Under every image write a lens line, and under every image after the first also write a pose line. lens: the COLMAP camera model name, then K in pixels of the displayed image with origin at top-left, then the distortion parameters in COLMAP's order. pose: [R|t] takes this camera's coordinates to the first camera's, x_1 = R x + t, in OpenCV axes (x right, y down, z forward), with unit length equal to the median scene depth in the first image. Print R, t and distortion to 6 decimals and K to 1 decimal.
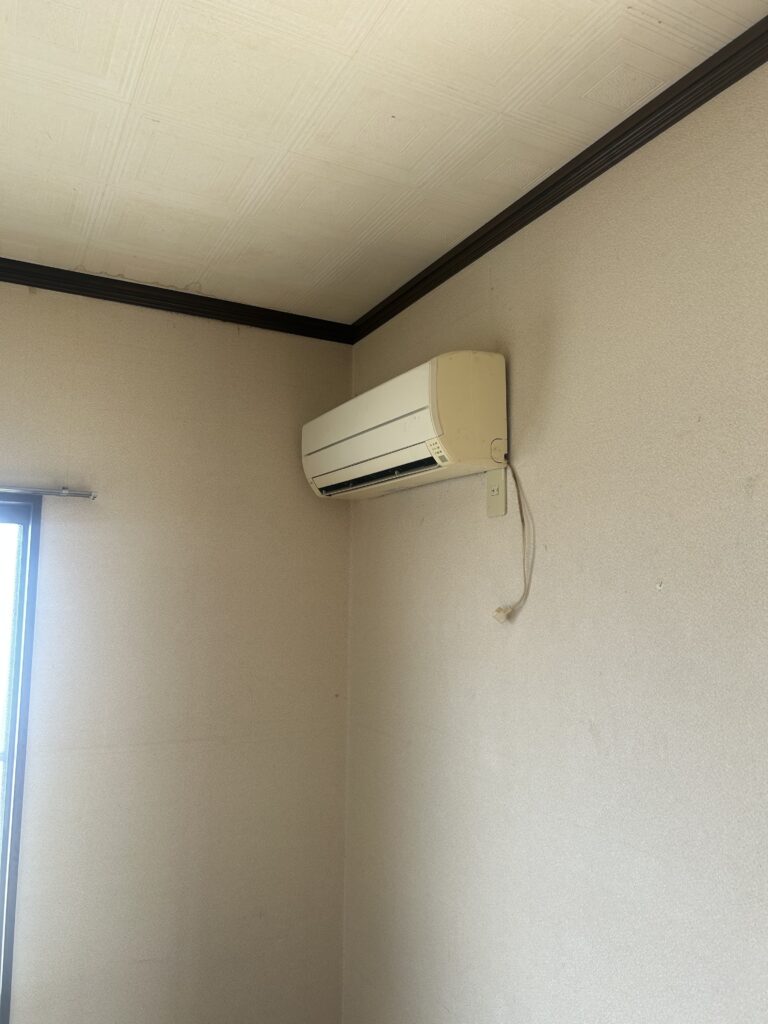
lens RADIAL K [[767.3, 0, 384.0], [0, 767.3, 512.0], [0, 0, 1]] dist [-0.115150, -0.008569]
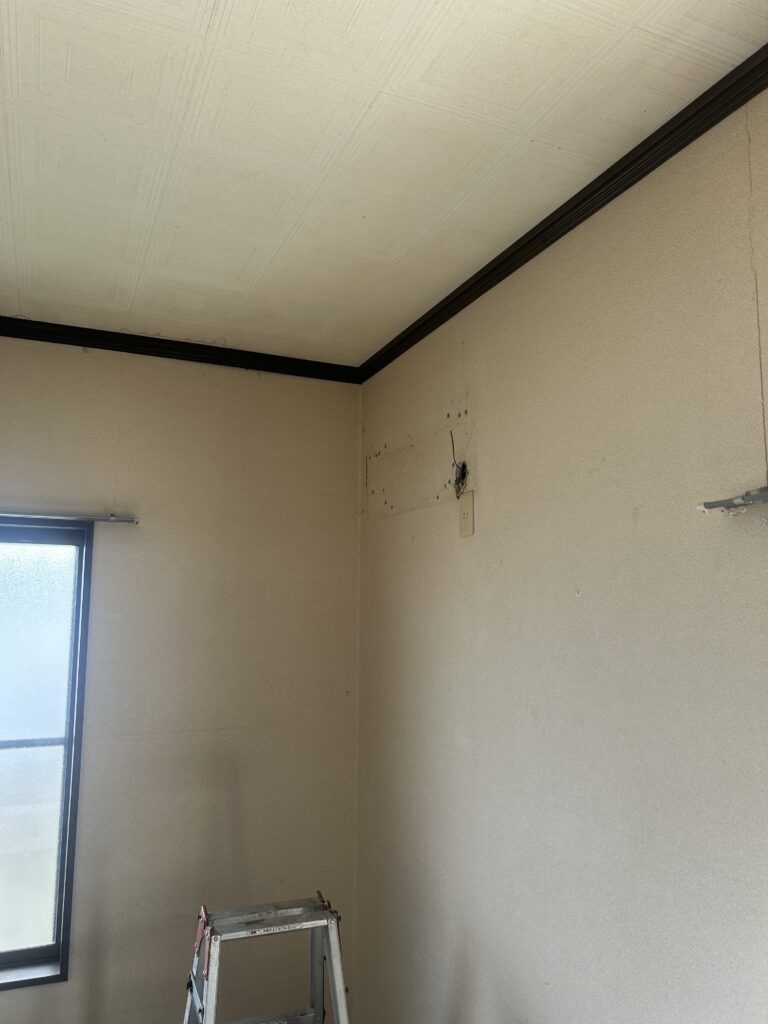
lens RADIAL K [[845.6, 0, 431.9], [0, 845.6, 466.8], [0, 0, 1]] dist [-0.093687, -0.155303]
pose [[0.998653, -0.018889, -0.048316, 0.144398], [0.016295, 0.998433, -0.053529, -0.029372], [0.049252, 0.052670, 0.997397, -0.290740]]
